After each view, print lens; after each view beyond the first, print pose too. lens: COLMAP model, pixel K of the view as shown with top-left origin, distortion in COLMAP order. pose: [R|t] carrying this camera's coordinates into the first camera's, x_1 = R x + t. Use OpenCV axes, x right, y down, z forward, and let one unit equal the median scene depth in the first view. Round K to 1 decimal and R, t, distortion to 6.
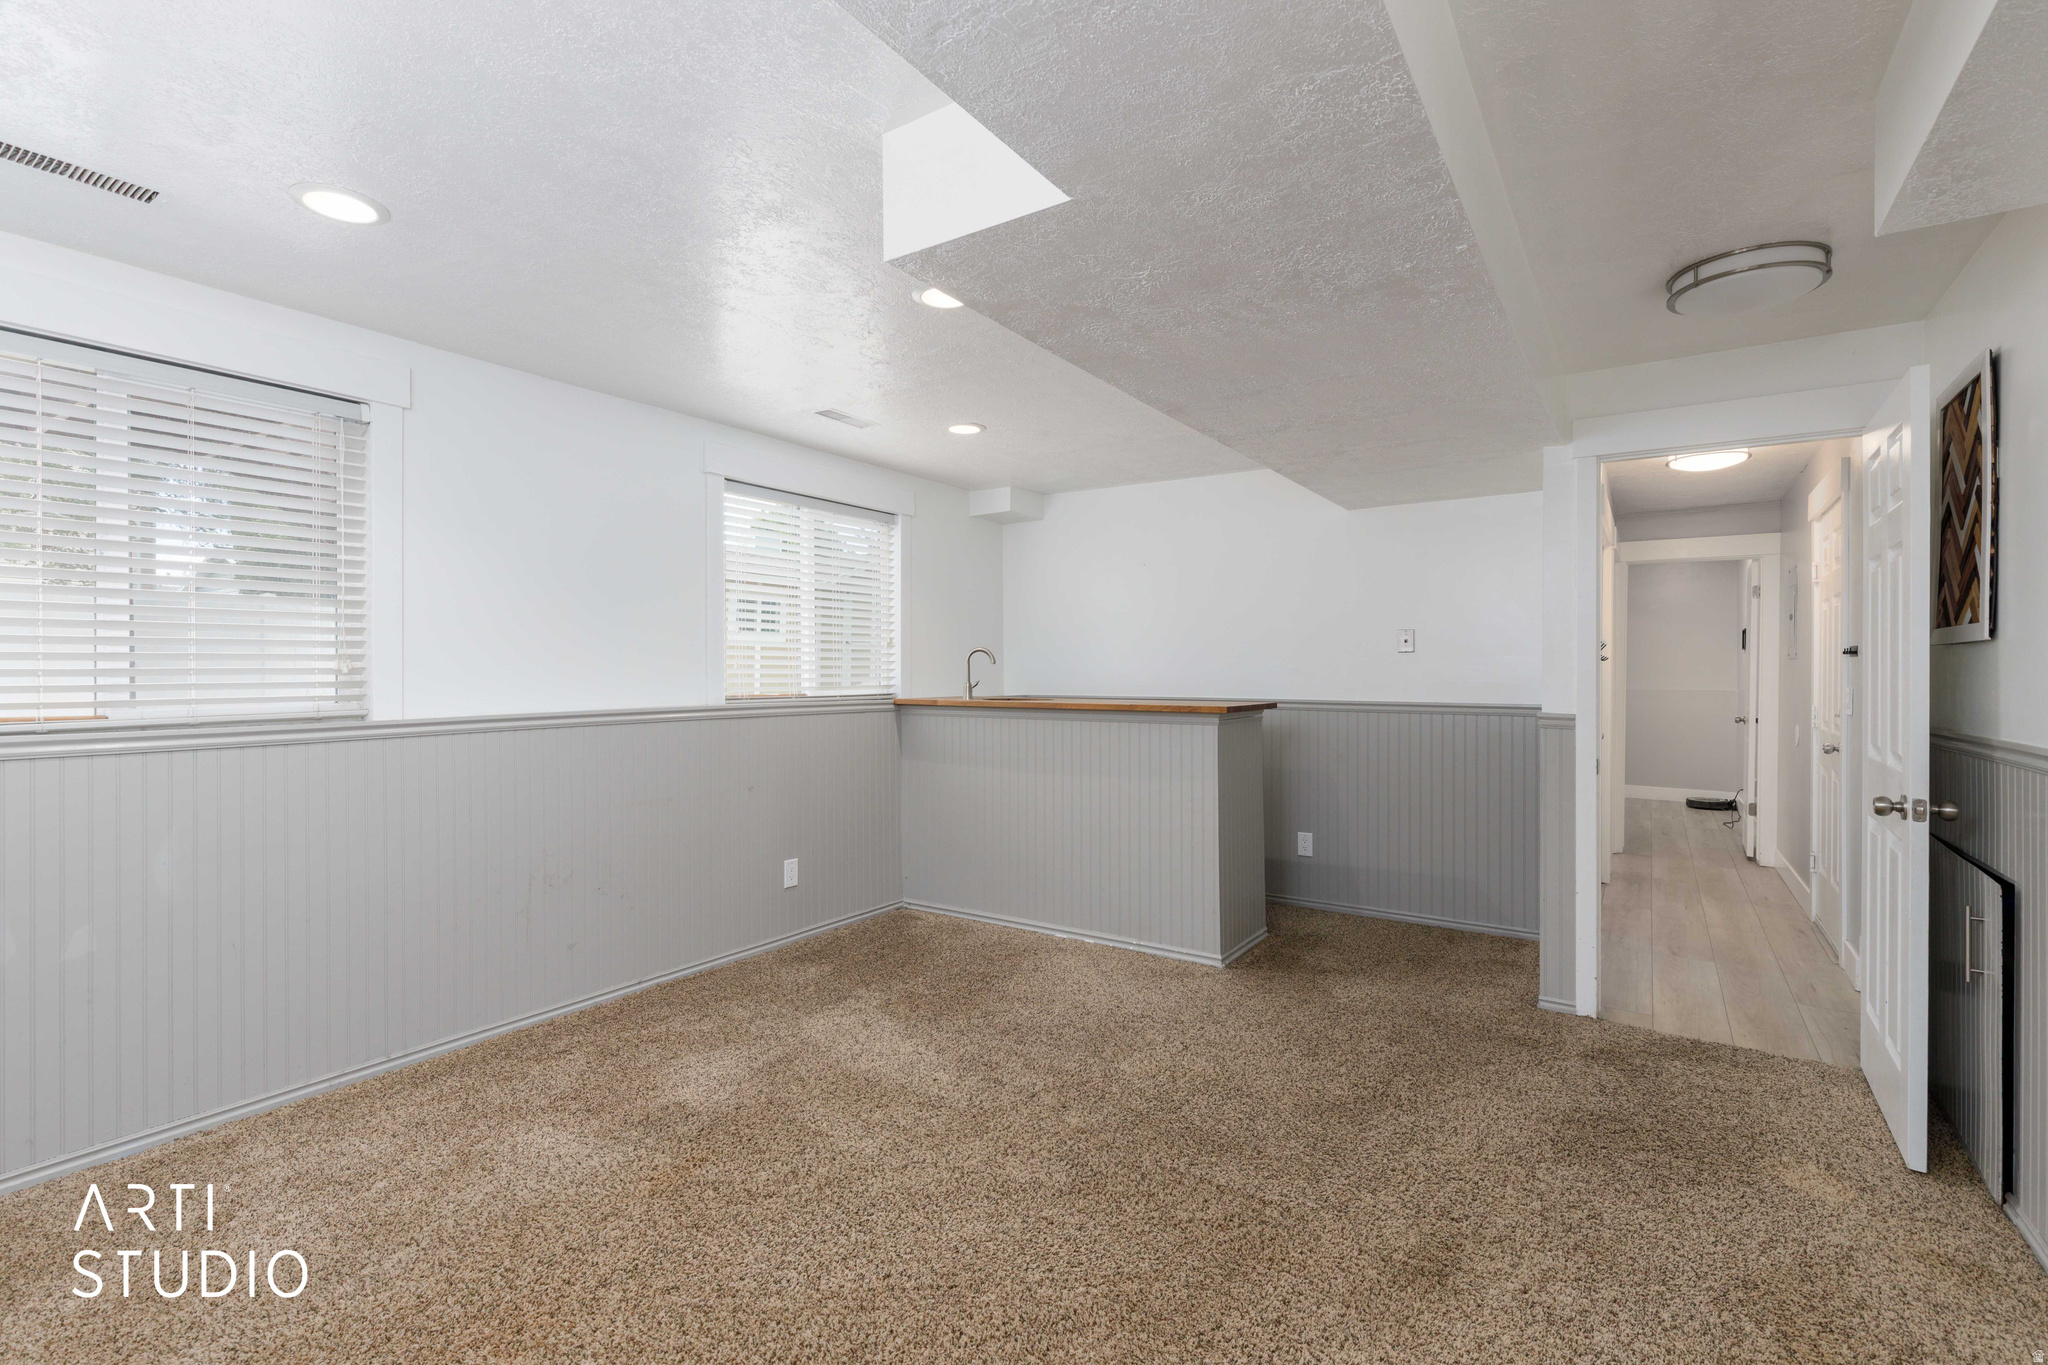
lens RADIAL K [[938.6, 0, 1015.9], [0, 938.6, 679.7], [0, 0, 1]] dist [0.009126, -0.000163]
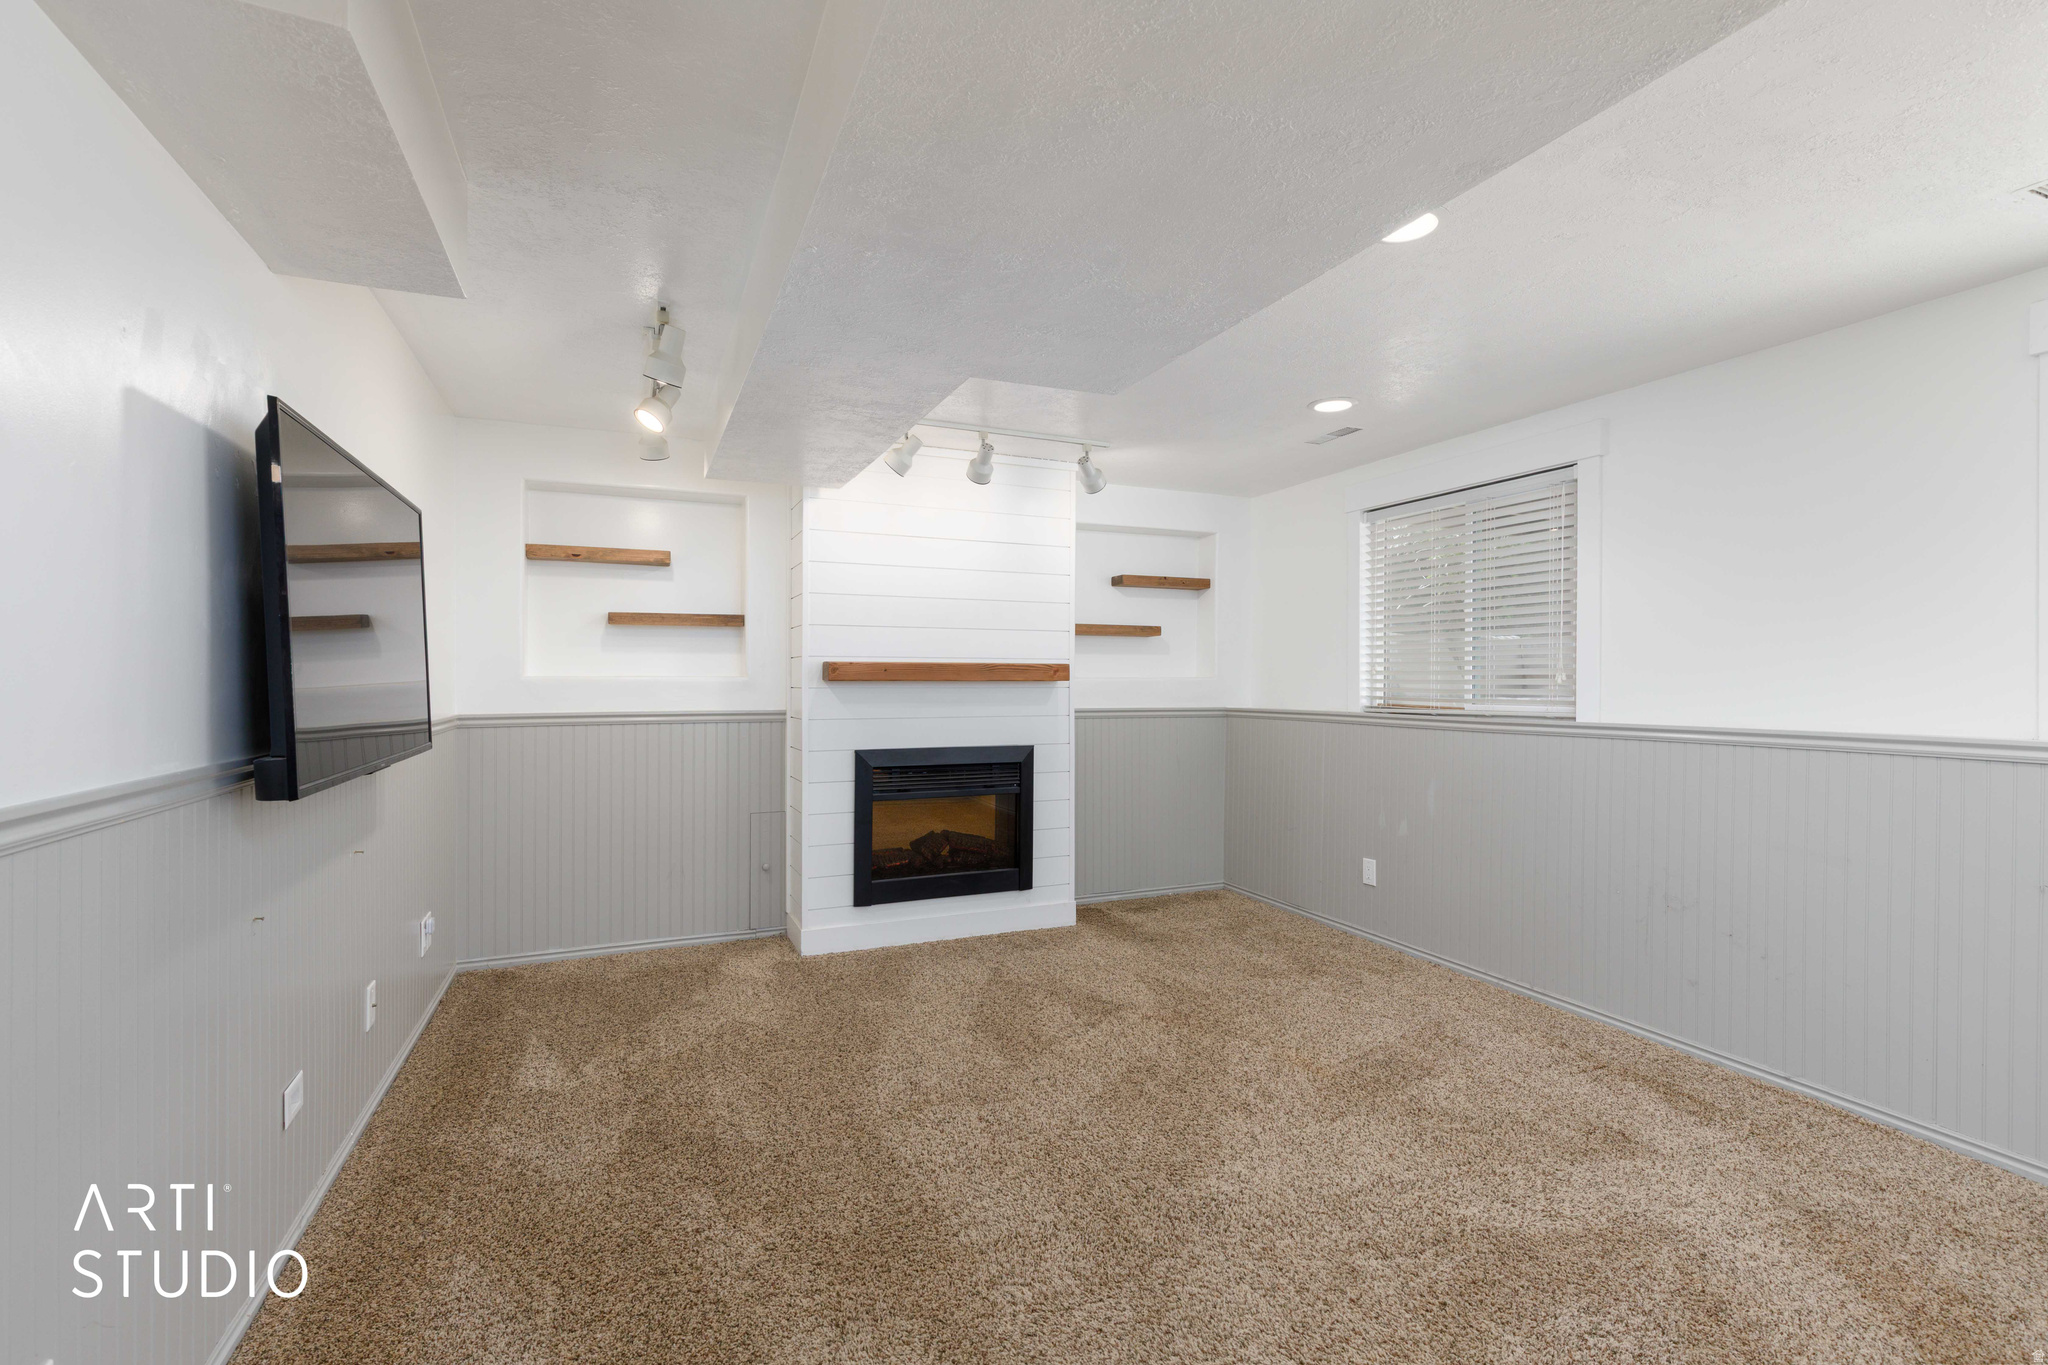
lens RADIAL K [[938.6, 0, 1015.9], [0, 938.6, 679.7], [0, 0, 1]] dist [0.009126, -0.000163]
pose [[-0.557278, -0.003240, -0.830320, 1.389748], [-0.012346, 0.999914, 0.004384, -0.013987], [0.830234, 0.012694, -0.557270, 2.047018]]
